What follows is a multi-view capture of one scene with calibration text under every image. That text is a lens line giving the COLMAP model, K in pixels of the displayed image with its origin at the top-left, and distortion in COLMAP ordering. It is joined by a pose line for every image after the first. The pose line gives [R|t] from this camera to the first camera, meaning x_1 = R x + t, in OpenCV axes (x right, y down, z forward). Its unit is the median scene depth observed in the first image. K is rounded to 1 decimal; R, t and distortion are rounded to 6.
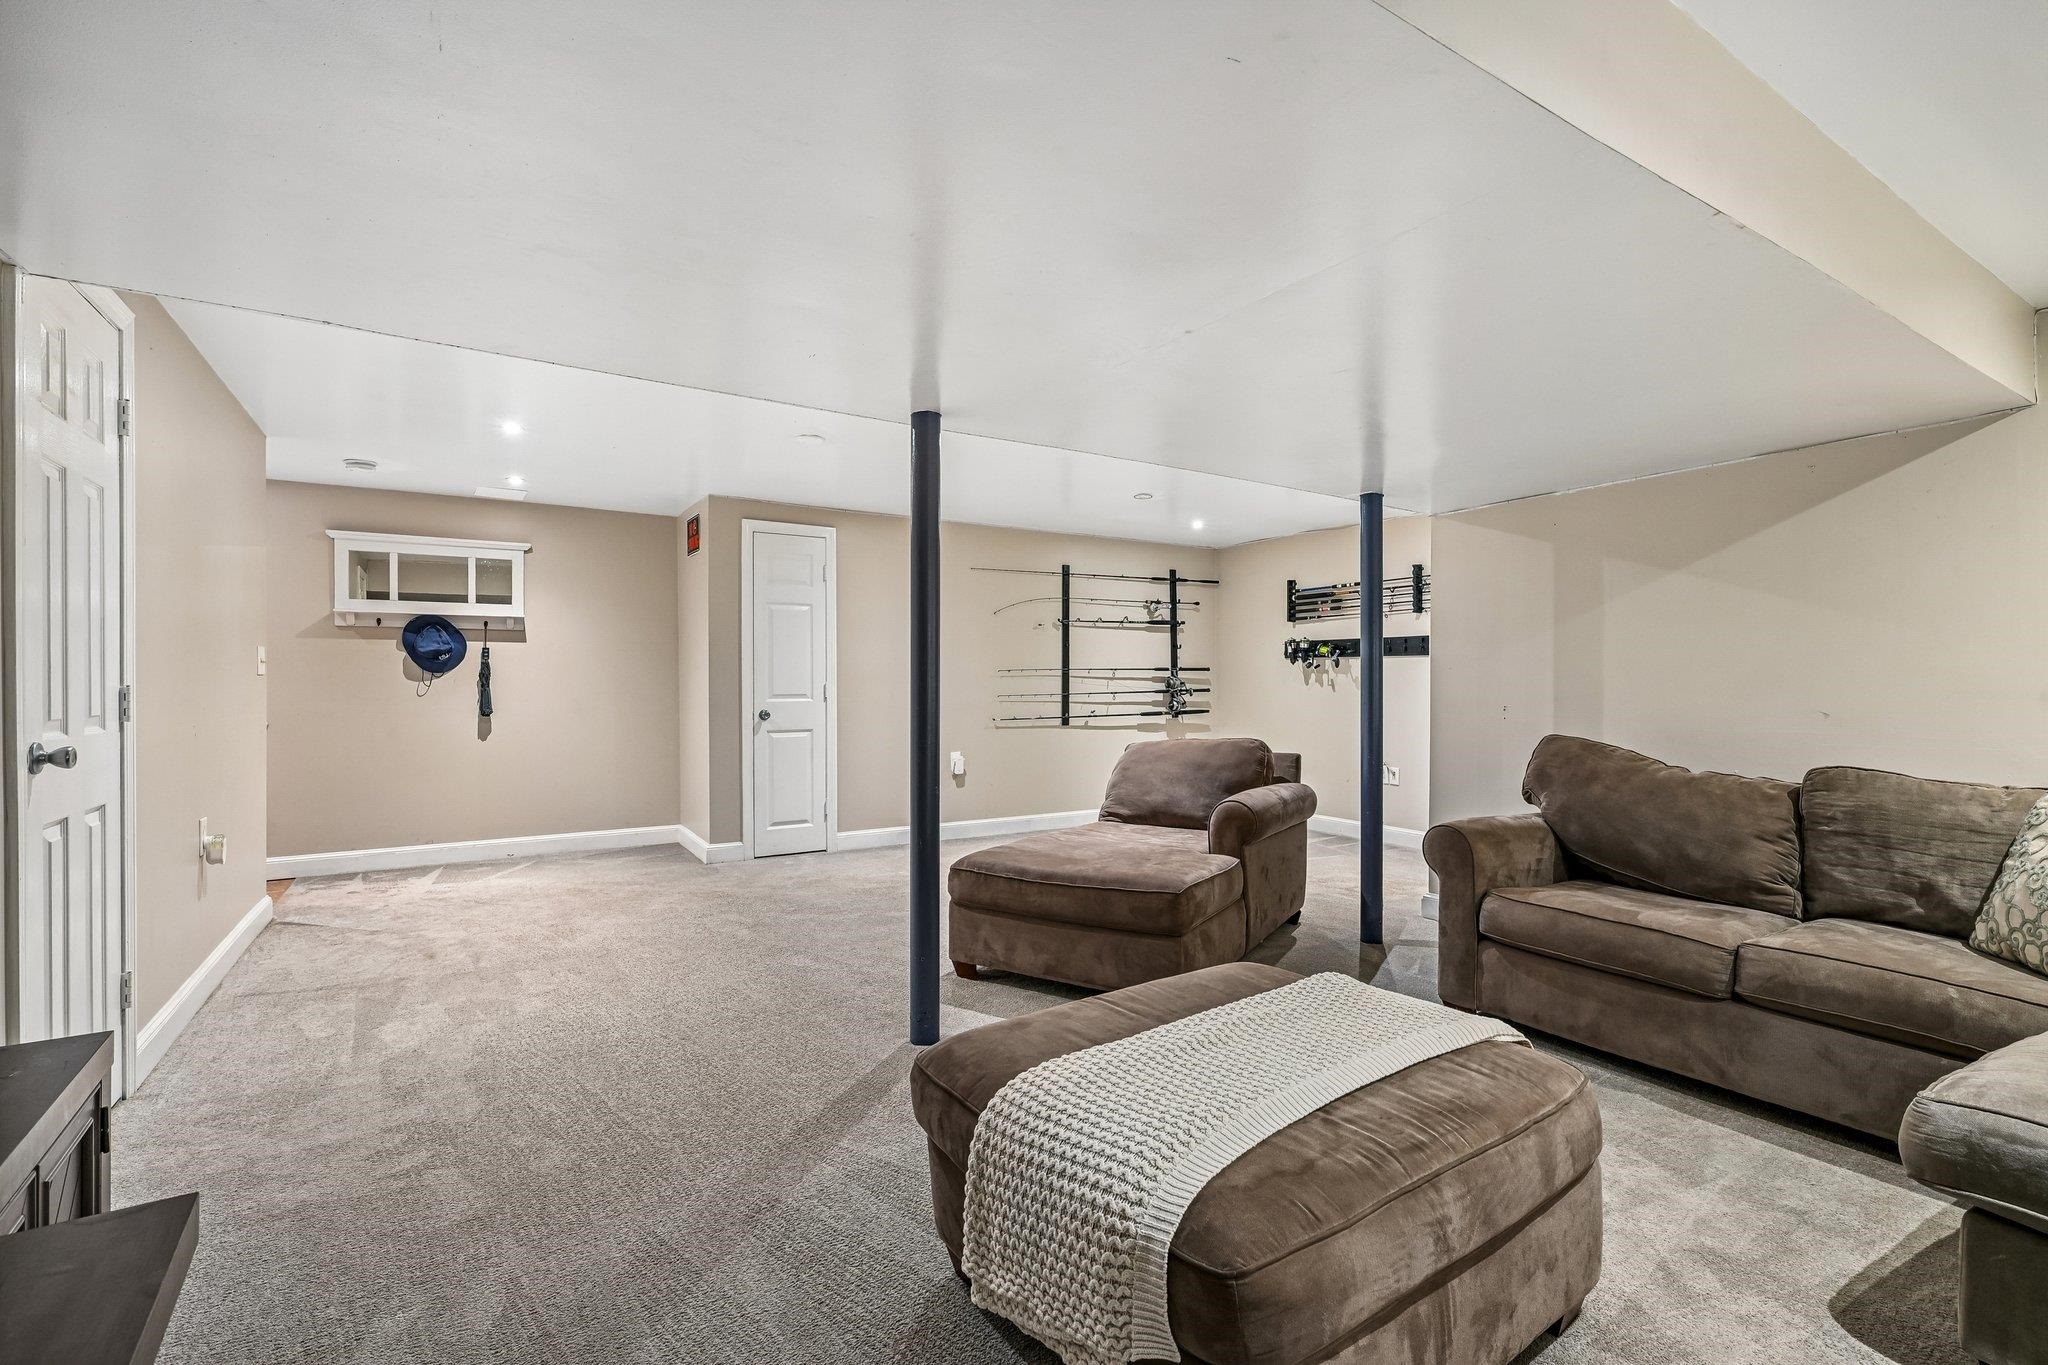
lens RADIAL K [[921.7, 0, 1022.8], [0, 921.7, 683.6], [0, 0, 1]] dist [0.004208, -0.000133]
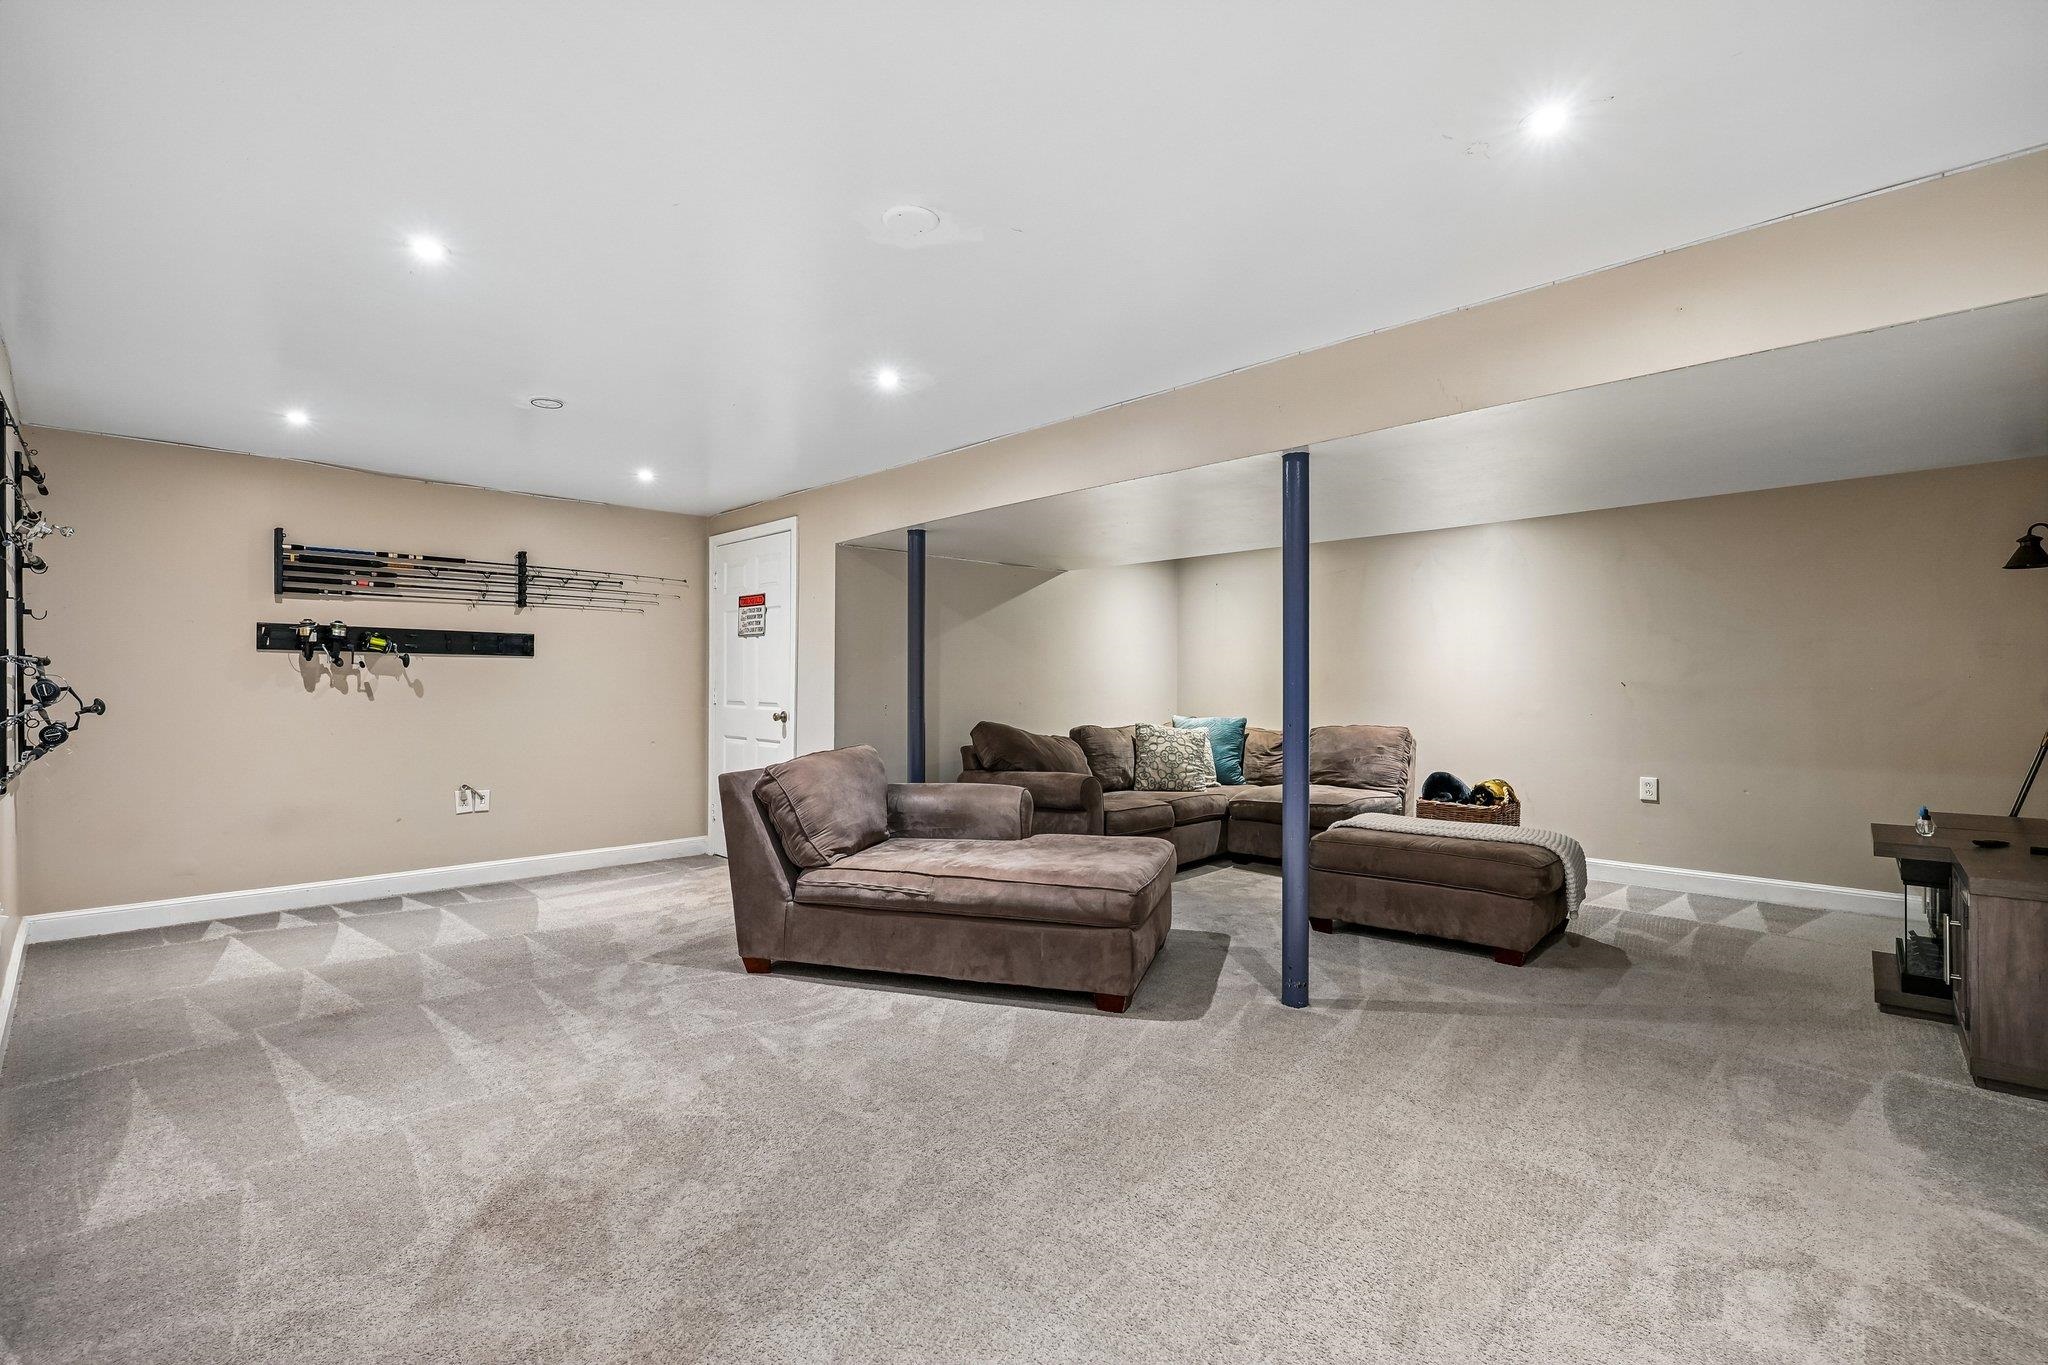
lens RADIAL K [[921.7, 0, 1020.2], [0, 921.7, 682.8], [0, 0, 1]] dist [0.004208, -0.000133]
pose [[-0.244566, 0.005262, 0.969618, -0.481047], [0.002042, 0.999986, -0.004912, -0.000347], [-0.969630, 0.000779, -0.244573, 0.690233]]
